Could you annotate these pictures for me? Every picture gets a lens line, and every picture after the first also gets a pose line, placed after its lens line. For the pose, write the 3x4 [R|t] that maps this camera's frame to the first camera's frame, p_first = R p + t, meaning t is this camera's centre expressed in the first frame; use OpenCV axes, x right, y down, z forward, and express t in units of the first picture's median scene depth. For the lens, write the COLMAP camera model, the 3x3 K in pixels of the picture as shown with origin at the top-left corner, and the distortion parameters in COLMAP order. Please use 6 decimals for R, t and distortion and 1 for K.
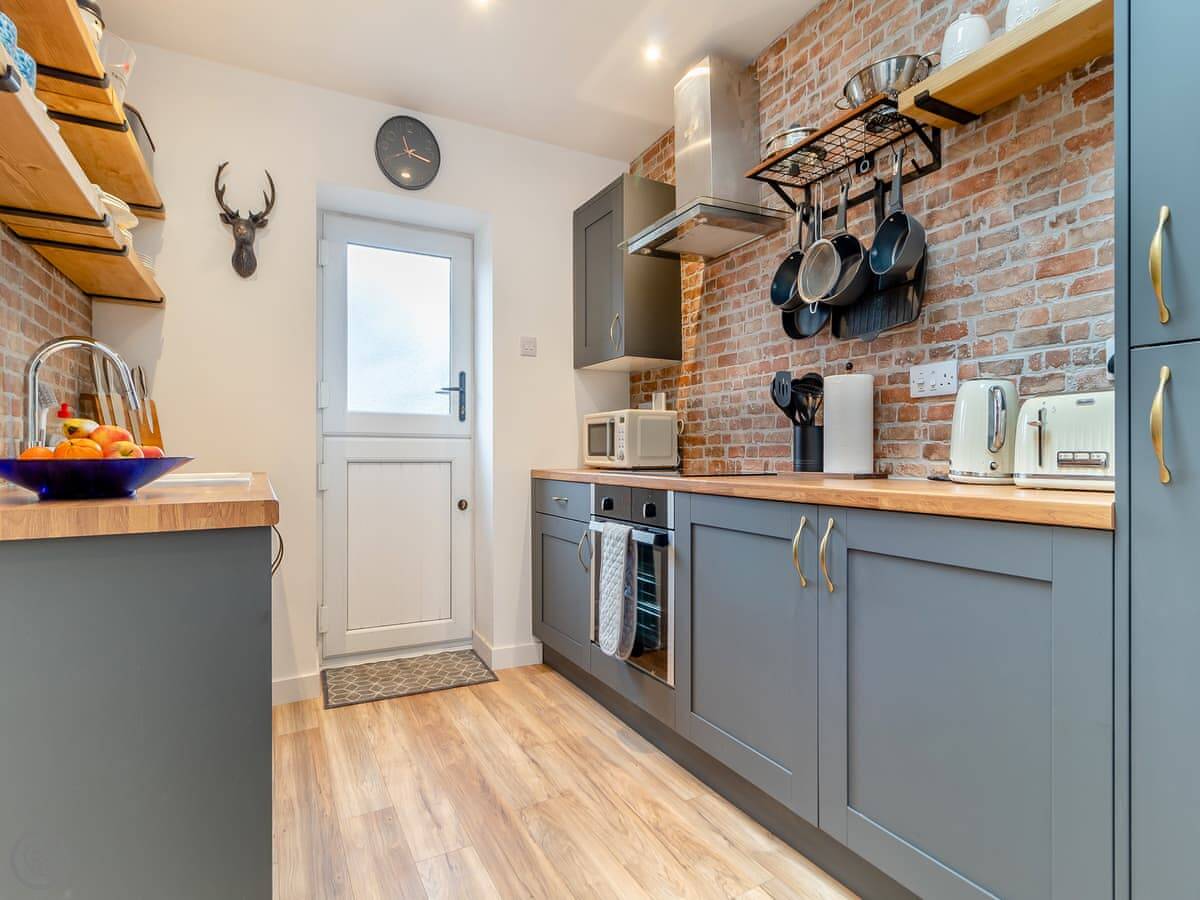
lens RADIAL K [[568.4, 0, 597.5], [0, 568.4, 460.3], [0, 0, 1]] dist [-0.001712, 0.000258]
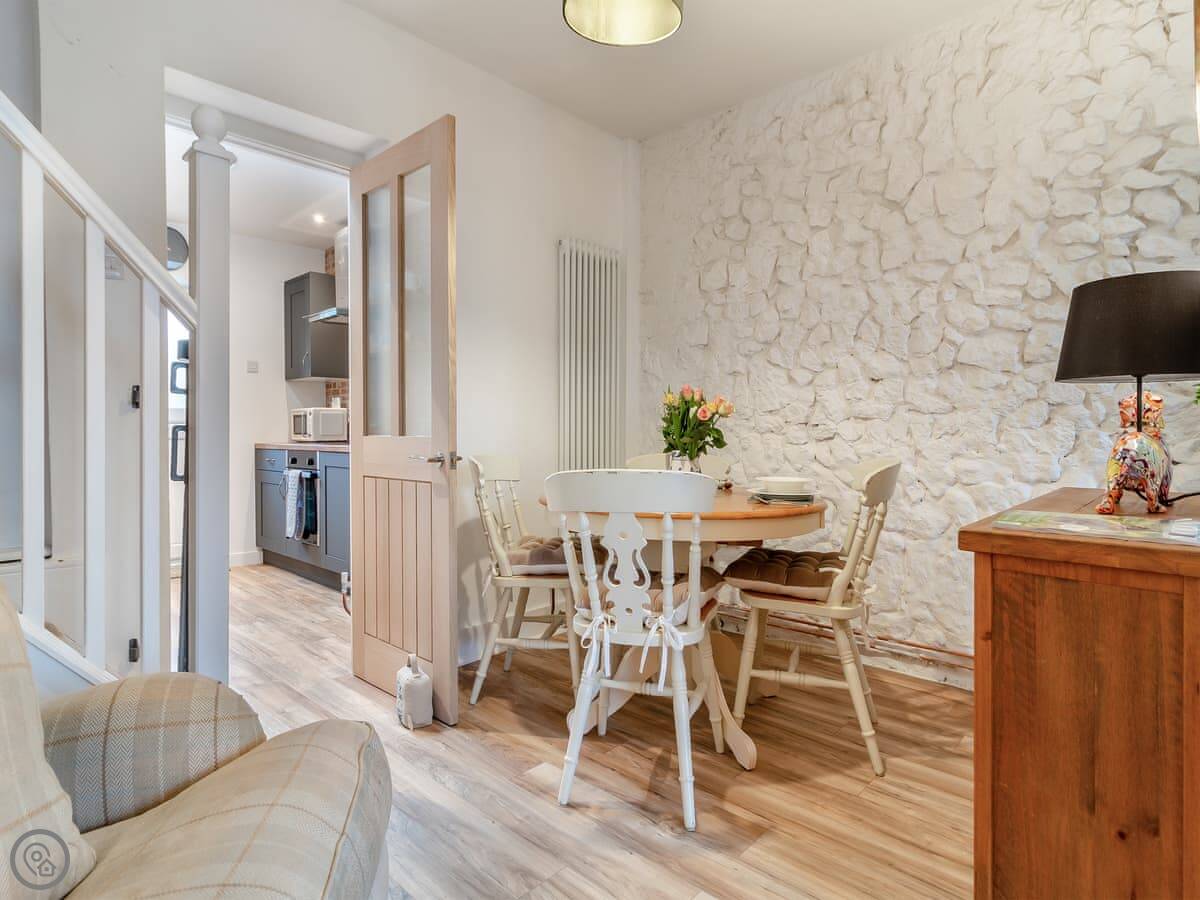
lens RADIAL K [[656.8, 0, 600.5], [0, 656.8, 435.3], [0, 0, 1]] dist [0.001614, 0.000595]
pose [[0.958045, -0.006569, 0.286544, 0.392431], [0.008137, 0.999958, -0.004281, 0.013111], [-0.286503, 0.006433, 0.958058, -1.448809]]
